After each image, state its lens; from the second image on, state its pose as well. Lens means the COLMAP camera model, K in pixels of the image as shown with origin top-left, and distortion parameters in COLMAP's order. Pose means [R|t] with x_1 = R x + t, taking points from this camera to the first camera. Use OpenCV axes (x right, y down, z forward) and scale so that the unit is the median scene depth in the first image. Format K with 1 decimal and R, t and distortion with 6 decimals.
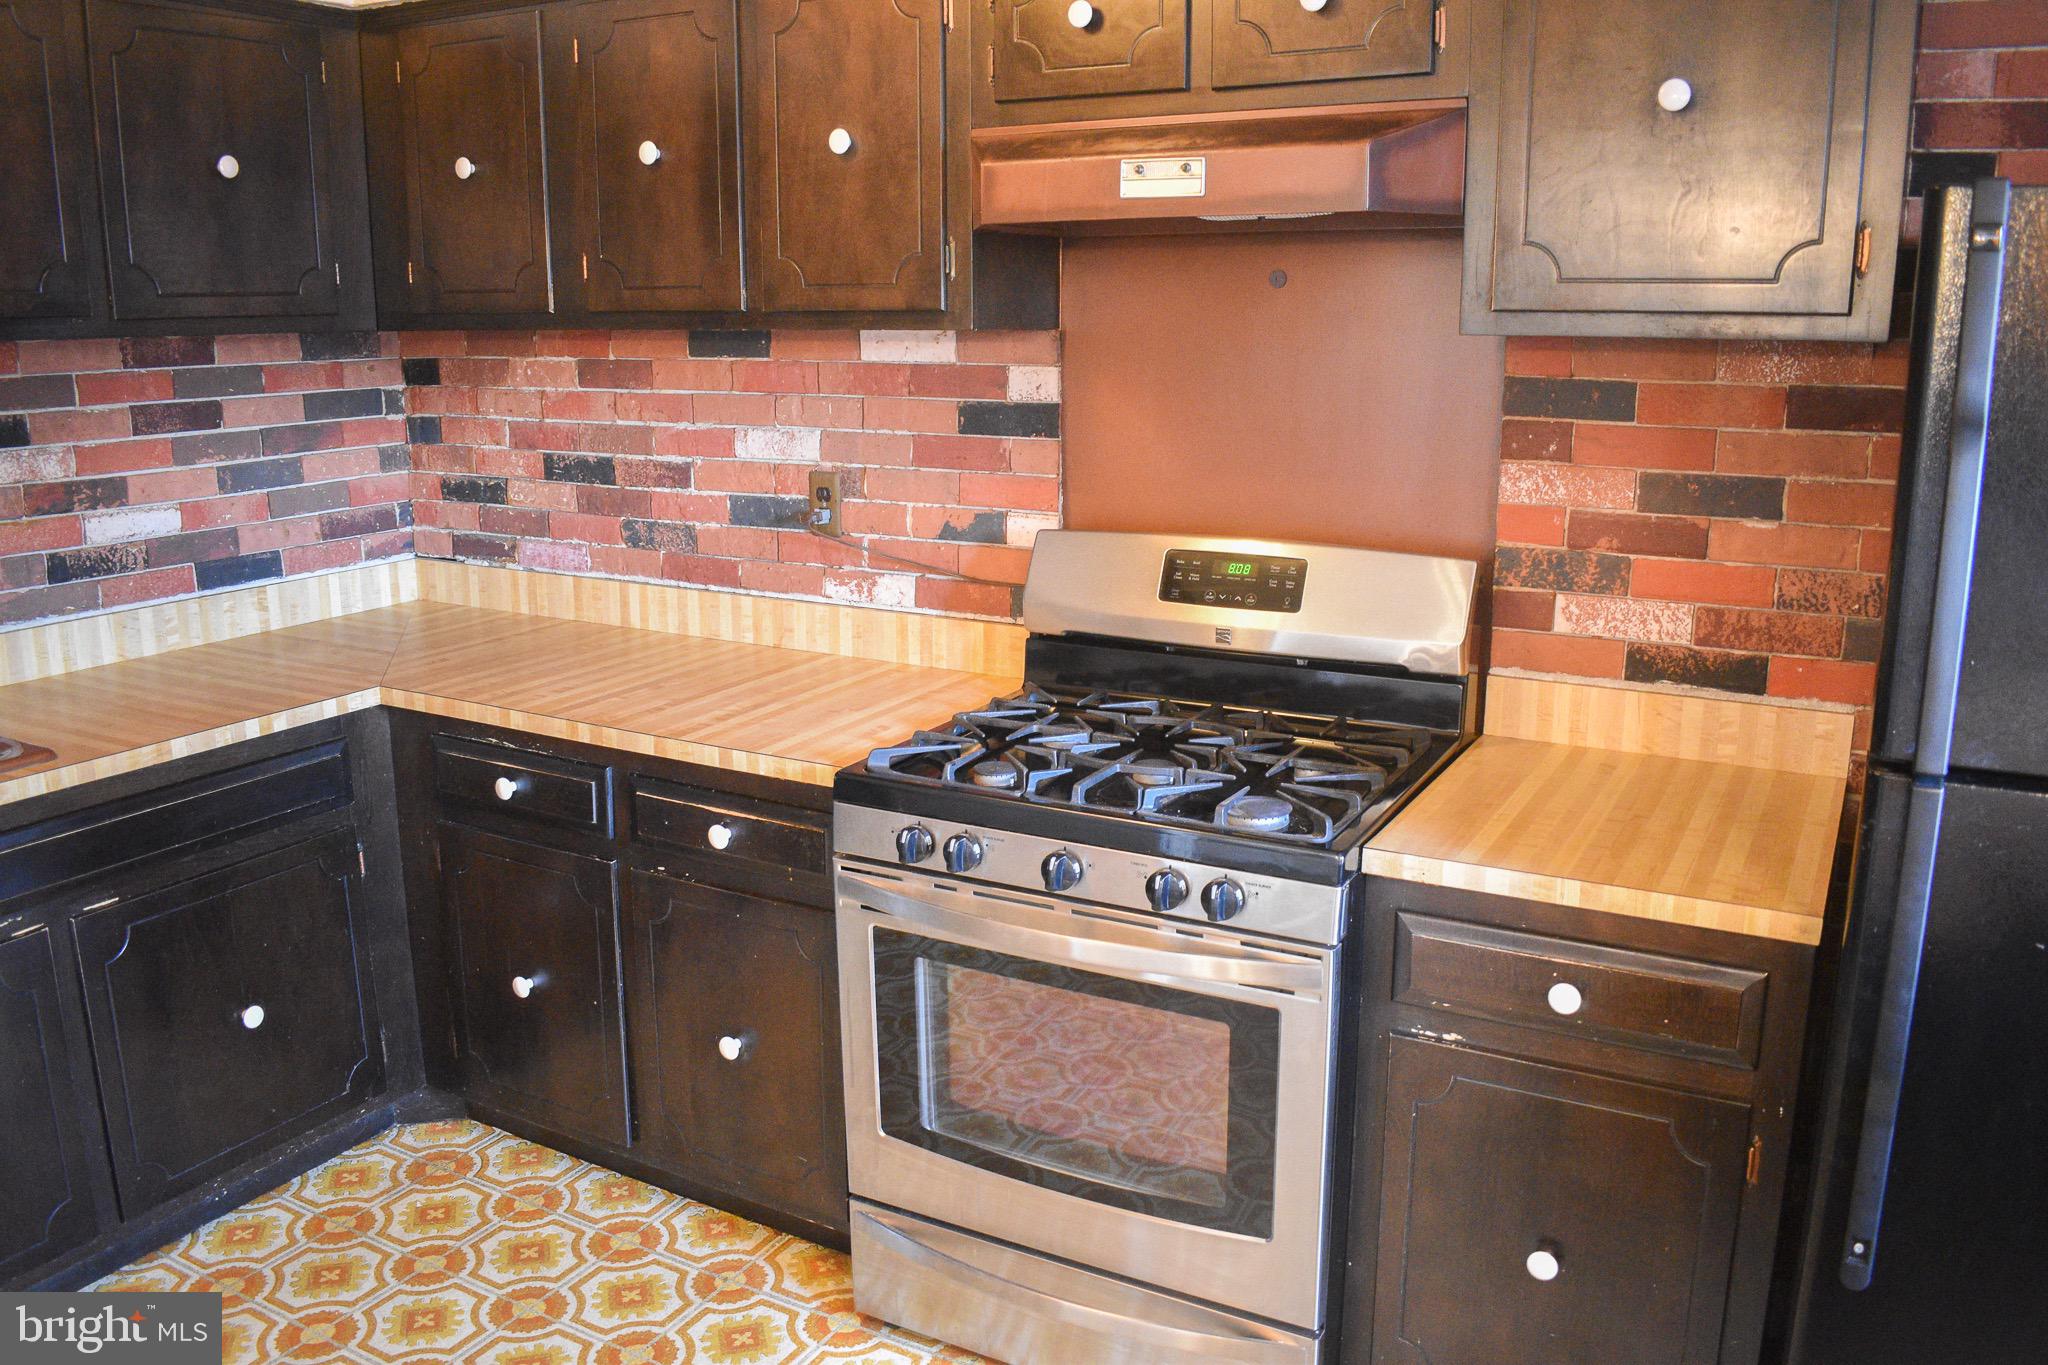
lens RADIAL K [[1610.6, 0, 1014.3], [0, 1610.6, 687.6], [0, 0, 1]] dist [-0.096969, 0.019600]
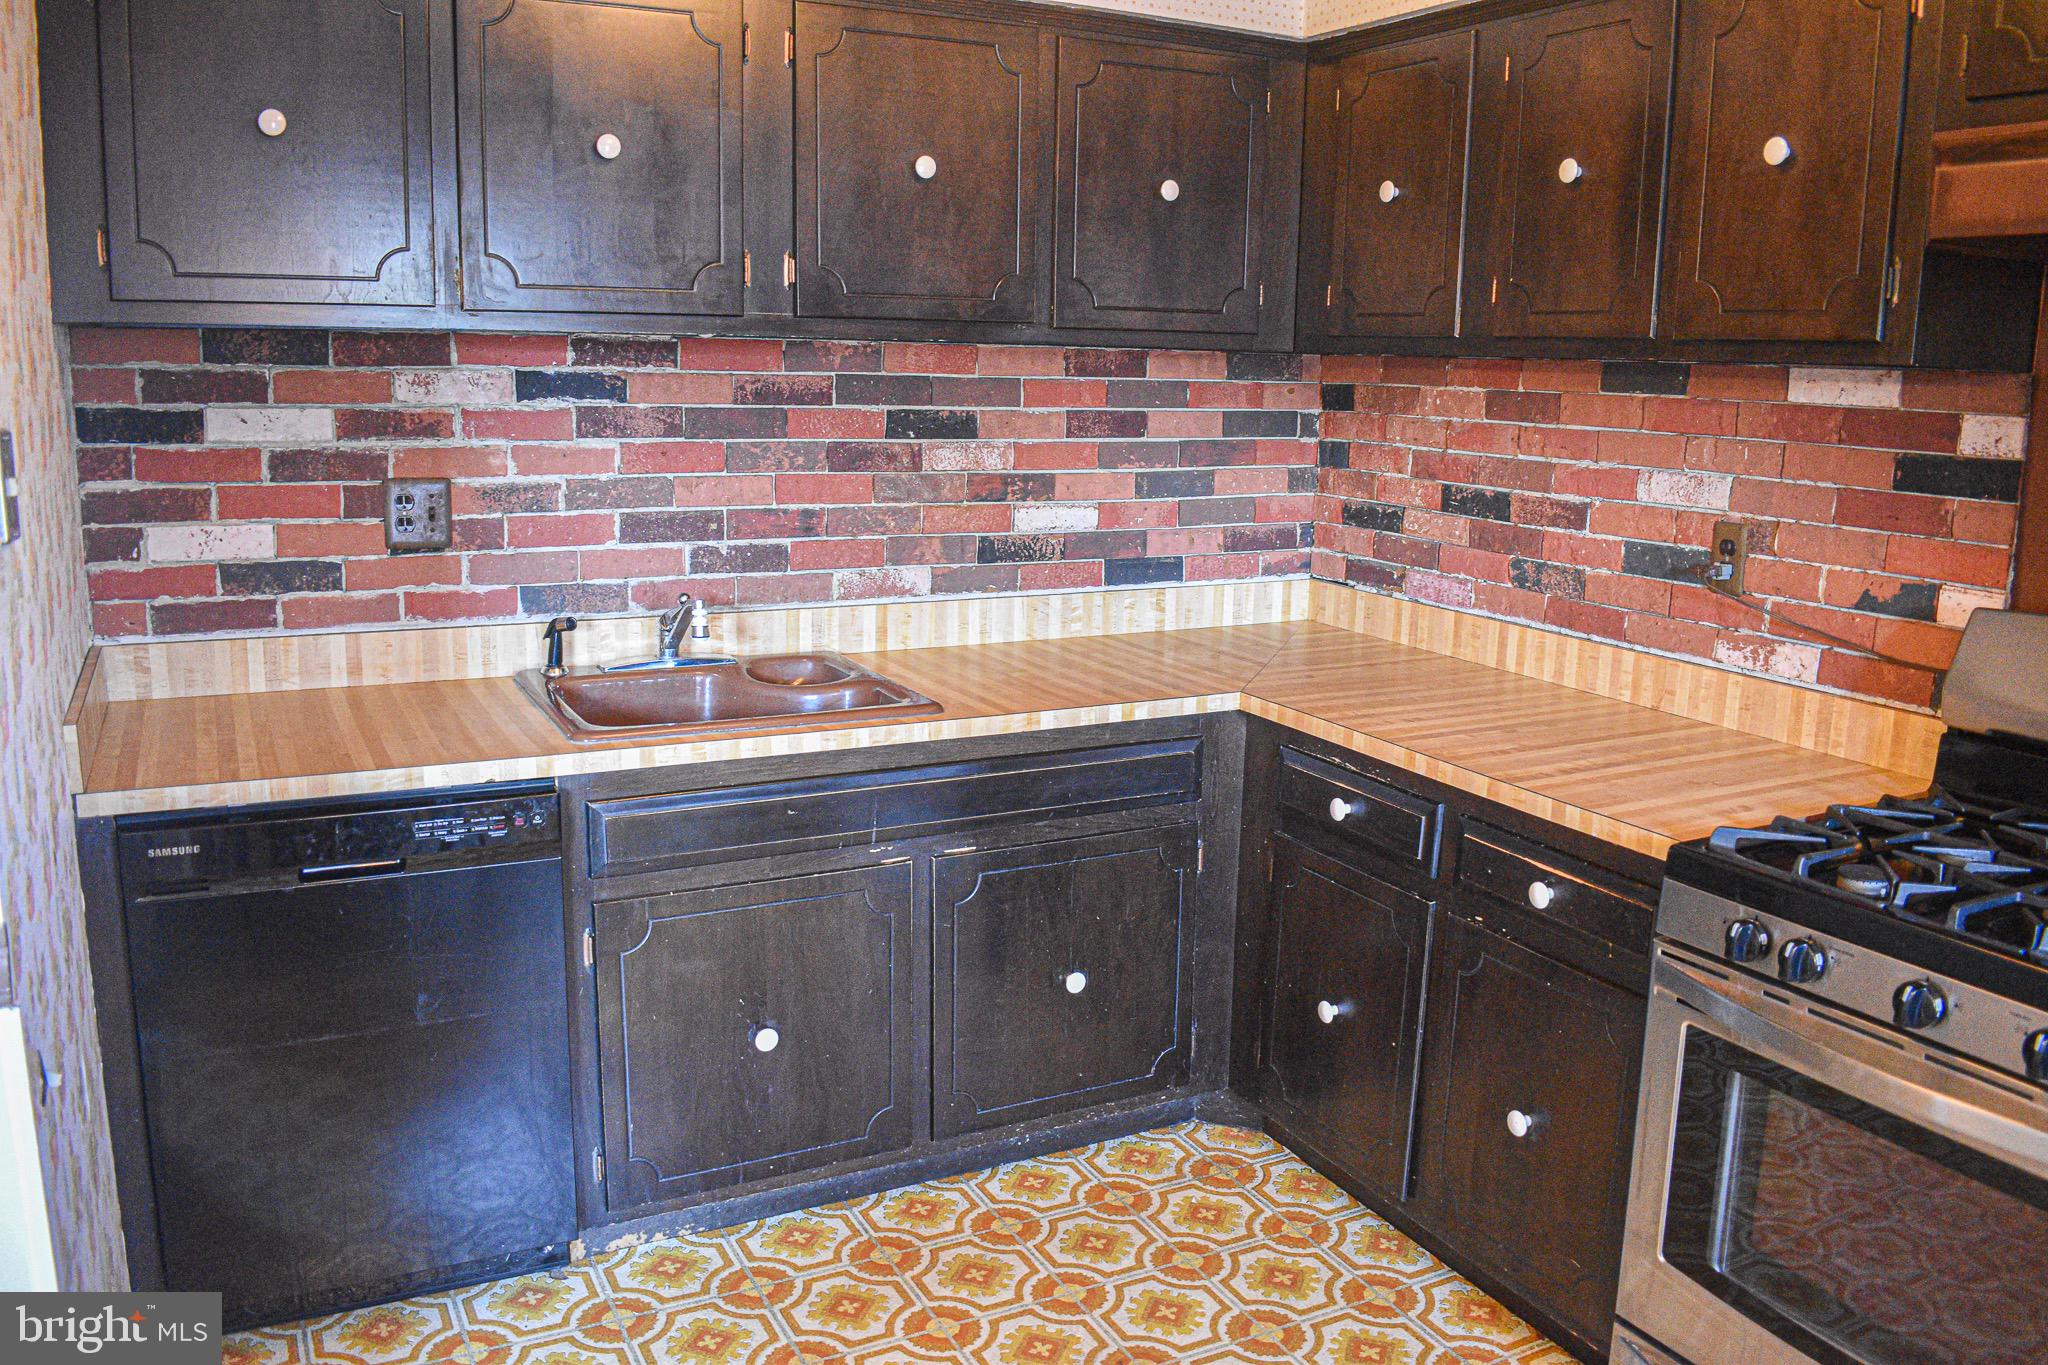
lens RADIAL K [[1610.6, 0, 1027.0], [0, 1610.6, 685.0], [0, 0, 1]] dist [-0.096969, 0.019600]
pose [[0.834728, 0.124625, -0.536375, 0.042243], [-0.145318, 0.989378, 0.003729, 0.011068], [0.531142, 0.074832, 0.843972, 0.050231]]
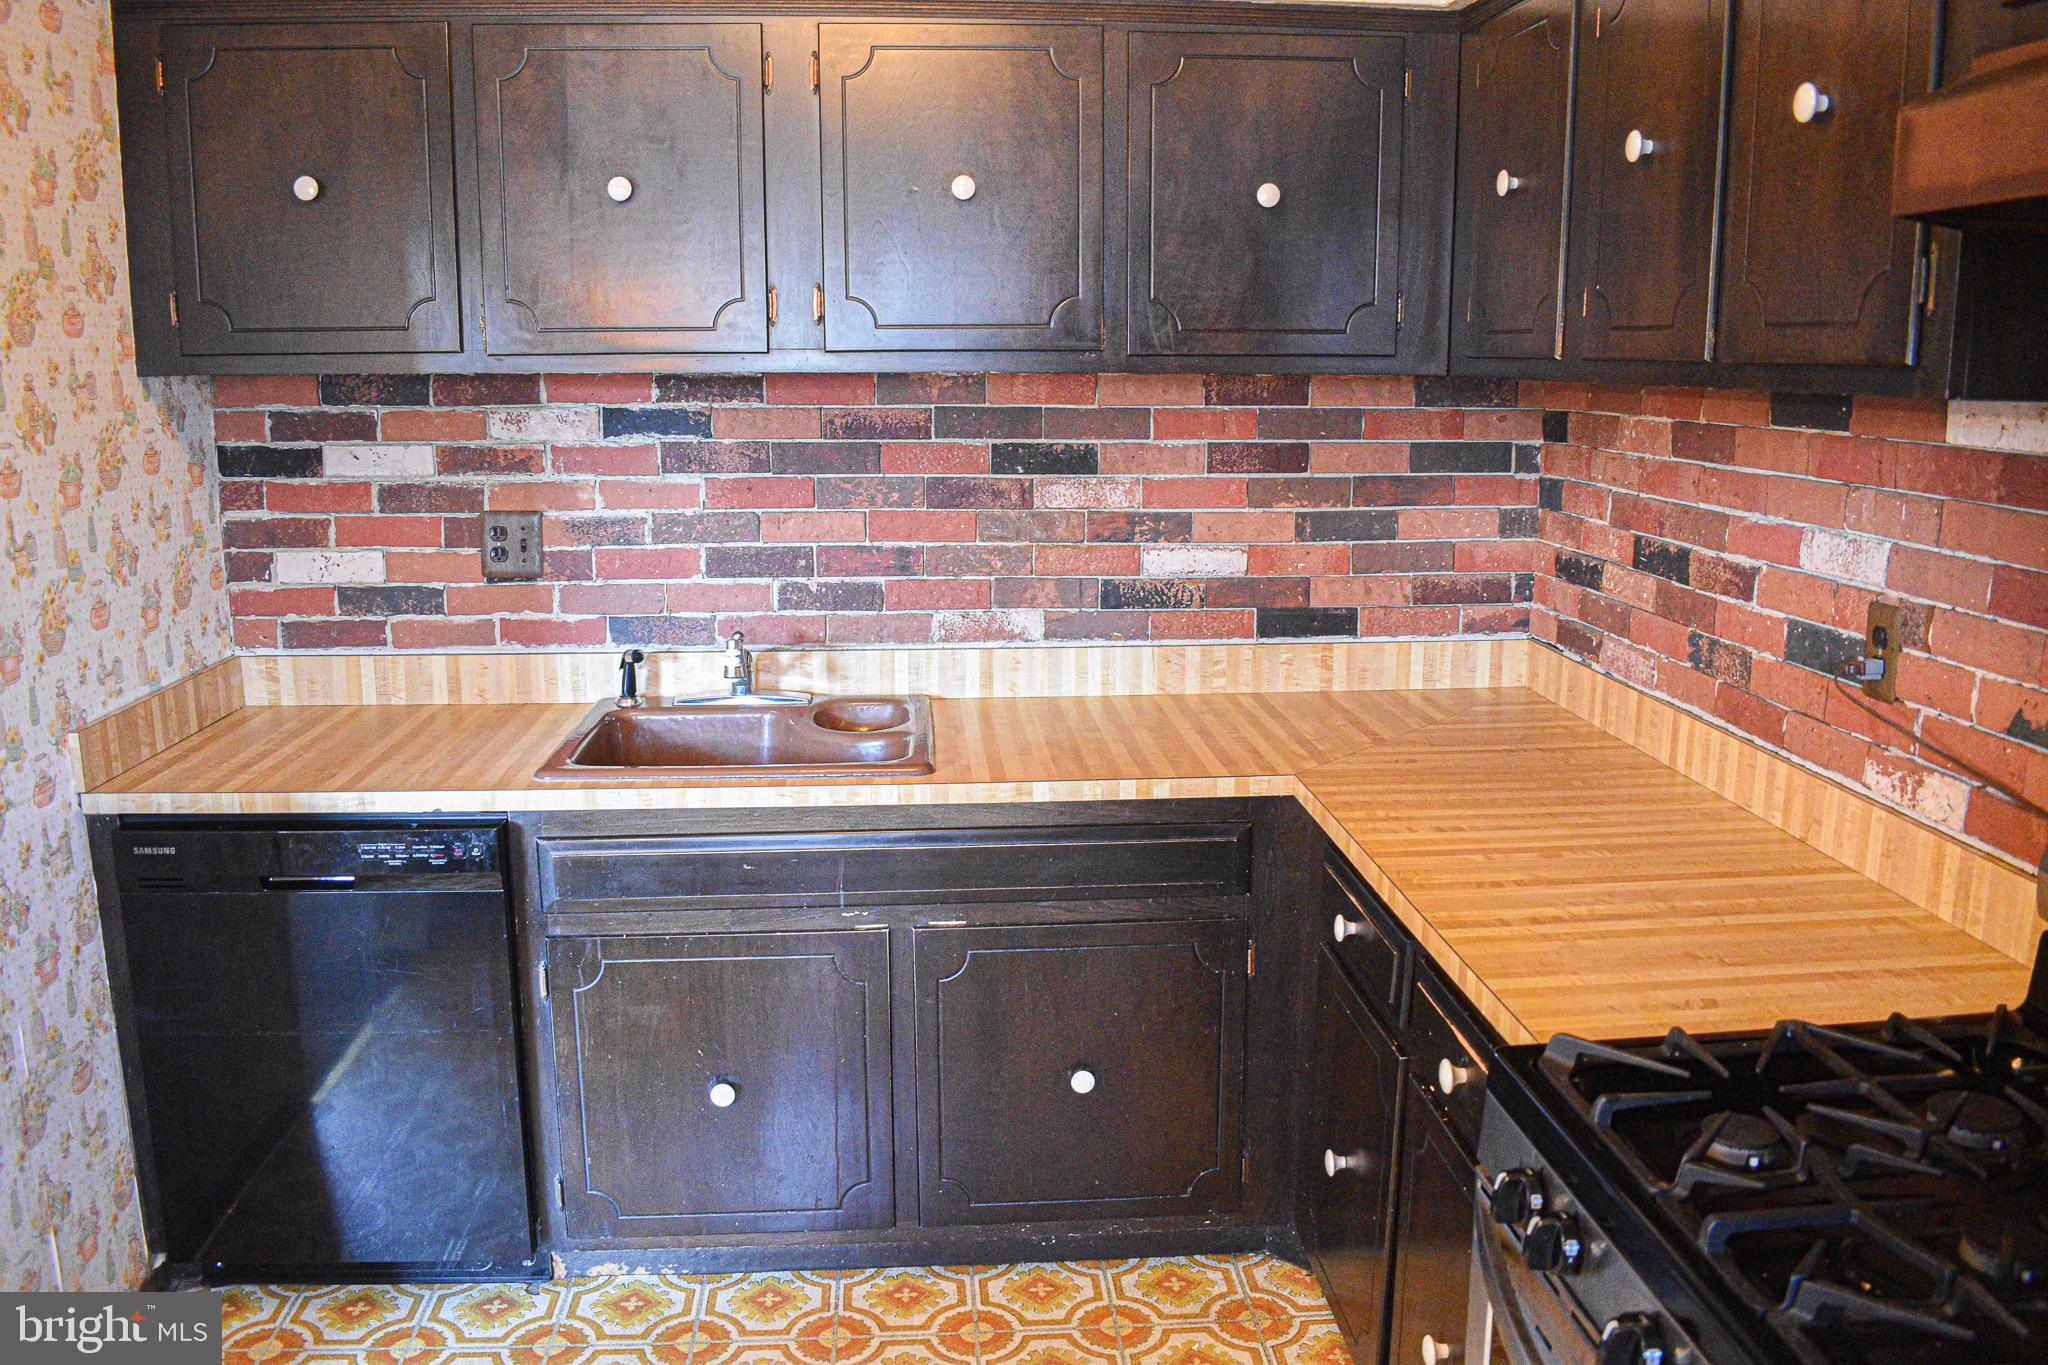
lens RADIAL K [[1610.6, 0, 1025.0], [0, 1610.6, 684.3], [0, 0, 1]] dist [-0.096969, 0.019600]
pose [[0.553591, 0.165925, -0.816092, 0.242204], [-0.191203, 0.979097, 0.069365, -0.085141], [0.810542, 0.117639, 0.573745, 0.365569]]
